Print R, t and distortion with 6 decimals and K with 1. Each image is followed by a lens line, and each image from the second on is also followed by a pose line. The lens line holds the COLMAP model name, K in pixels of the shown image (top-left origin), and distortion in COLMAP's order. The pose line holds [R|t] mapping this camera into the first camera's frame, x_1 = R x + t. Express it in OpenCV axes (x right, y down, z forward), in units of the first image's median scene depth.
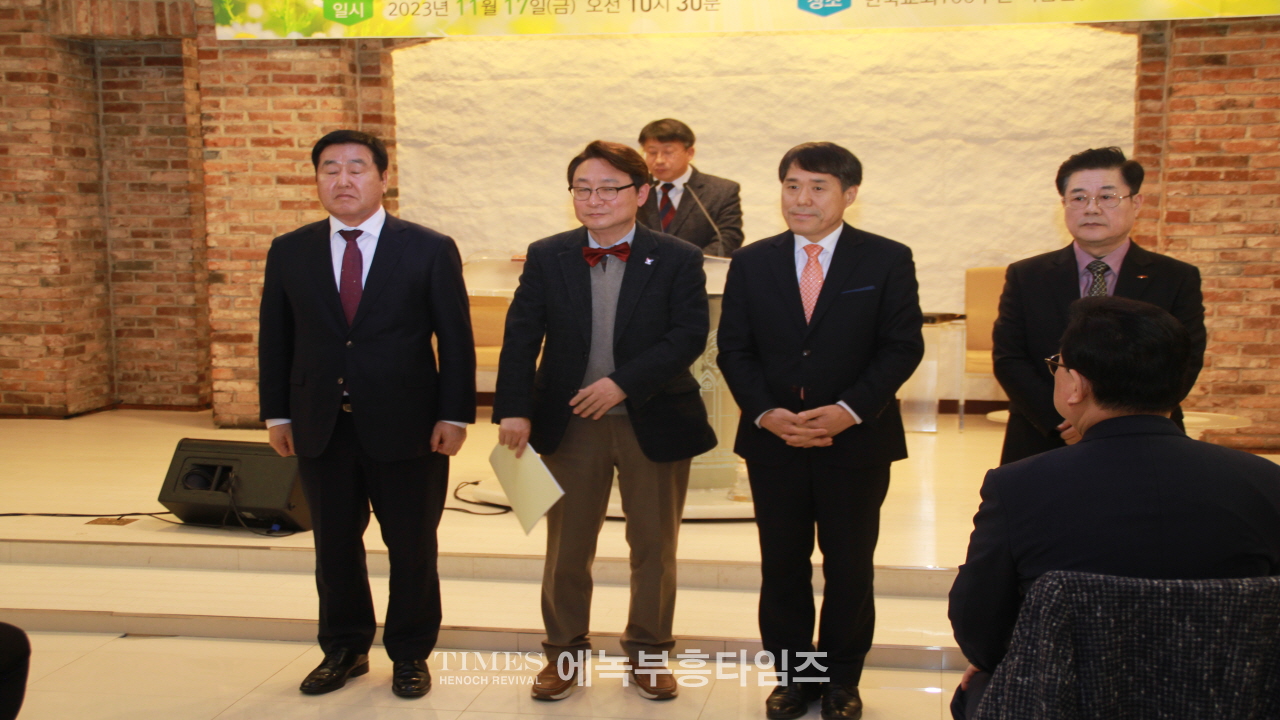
lens RADIAL K [[1821.5, 0, 675.6], [0, 1821.5, 427.6], [0, 0, 1]] dist [-0.014757, 0.486389]
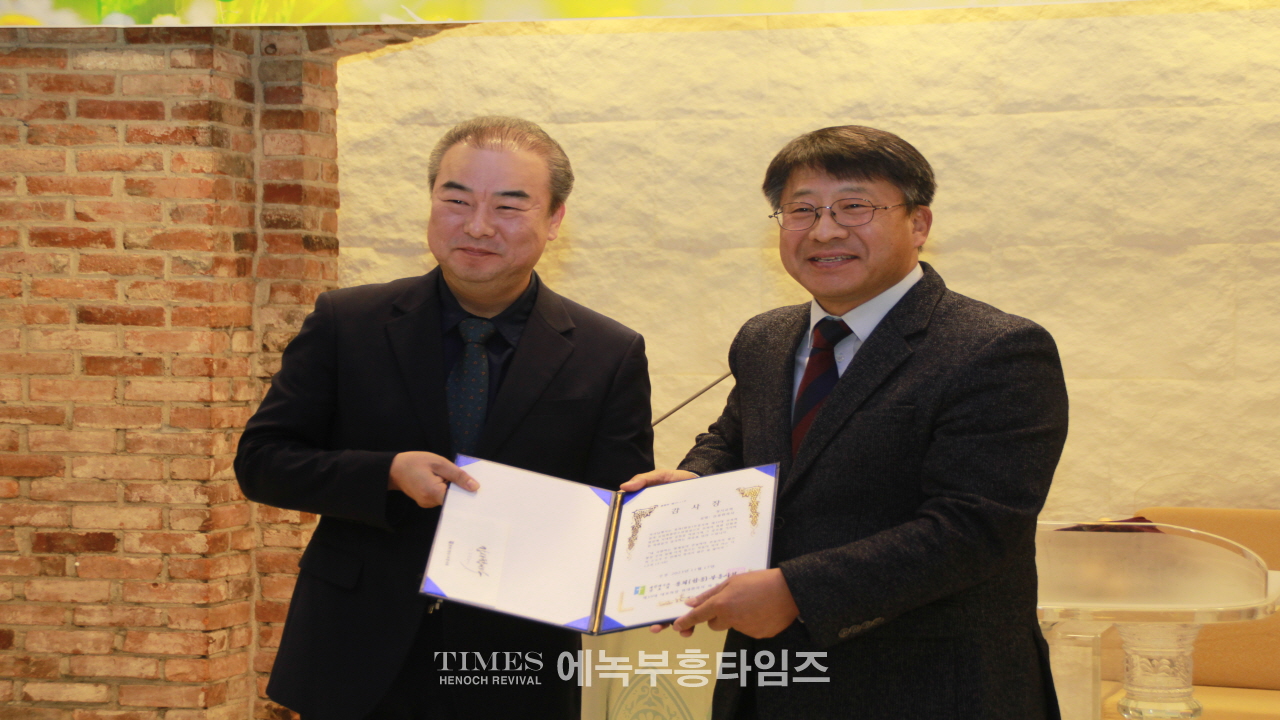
lens RADIAL K [[2756.2, 0, 641.4], [0, 2756.2, 398.9], [0, 0, 1]] dist [0.306198, 0.976991]
pose [[0.989593, 0.015583, -0.143047, 0.037259], [-0.030942, 0.993908, -0.105782, -0.038919], [0.140527, 0.109107, 0.984047, 0.287640]]
